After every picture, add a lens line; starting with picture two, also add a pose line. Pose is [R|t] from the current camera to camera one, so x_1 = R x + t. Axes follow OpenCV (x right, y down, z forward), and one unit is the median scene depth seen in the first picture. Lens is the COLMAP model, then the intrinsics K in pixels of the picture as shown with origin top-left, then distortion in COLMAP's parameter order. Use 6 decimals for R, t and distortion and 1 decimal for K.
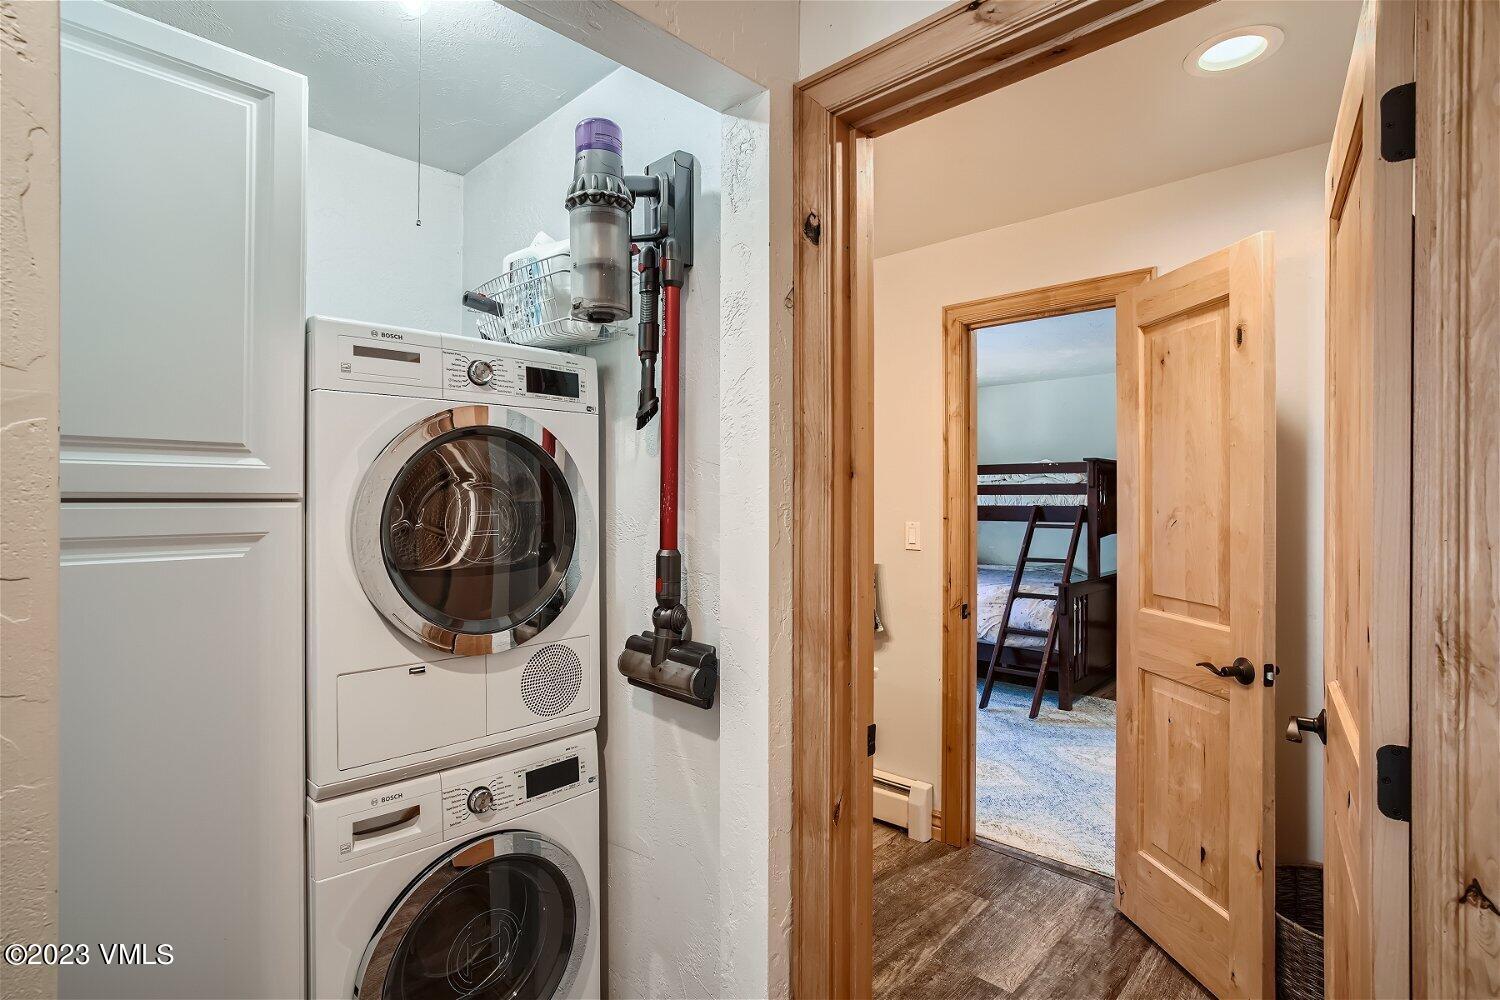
lens RADIAL K [[741.5, 0, 750.0], [0, 741.5, 500.0], [0, 0, 1]] dist [-0.040034, 0.027137]
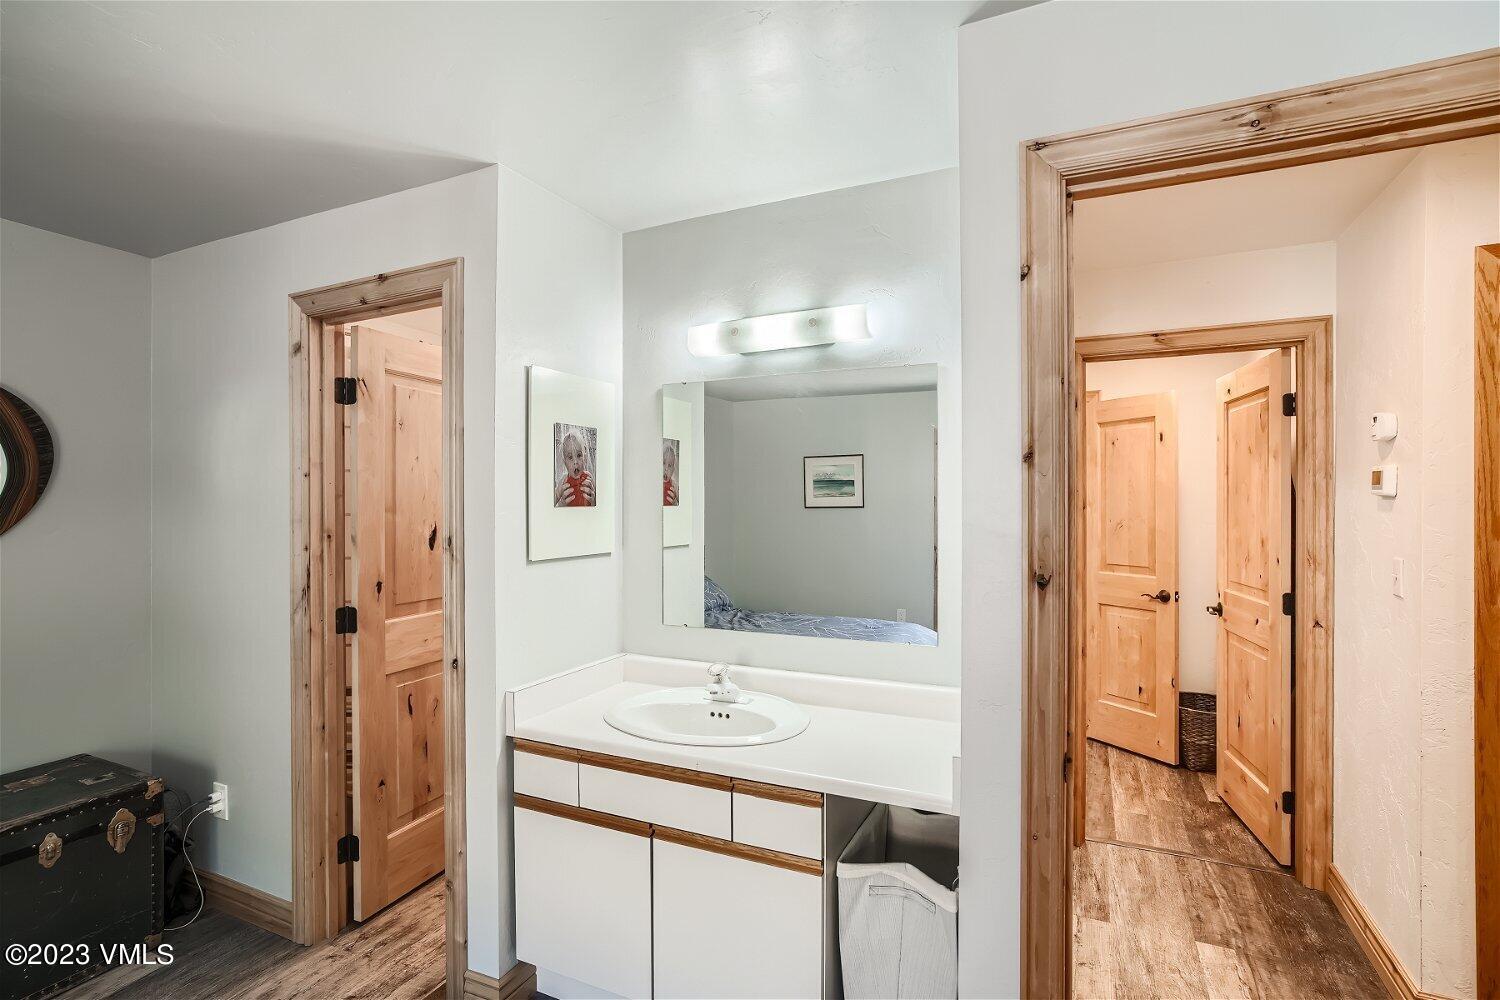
lens RADIAL K [[741.5, 0, 750.0], [0, 741.5, 500.0], [0, 0, 1]] dist [-0.040034, 0.027137]
pose [[0.945973, 0.003563, 0.324226, -1.074351], [-0.001254, 0.999972, -0.007328, -0.025472], [-0.324243, 0.006525, 0.945951, -0.580301]]
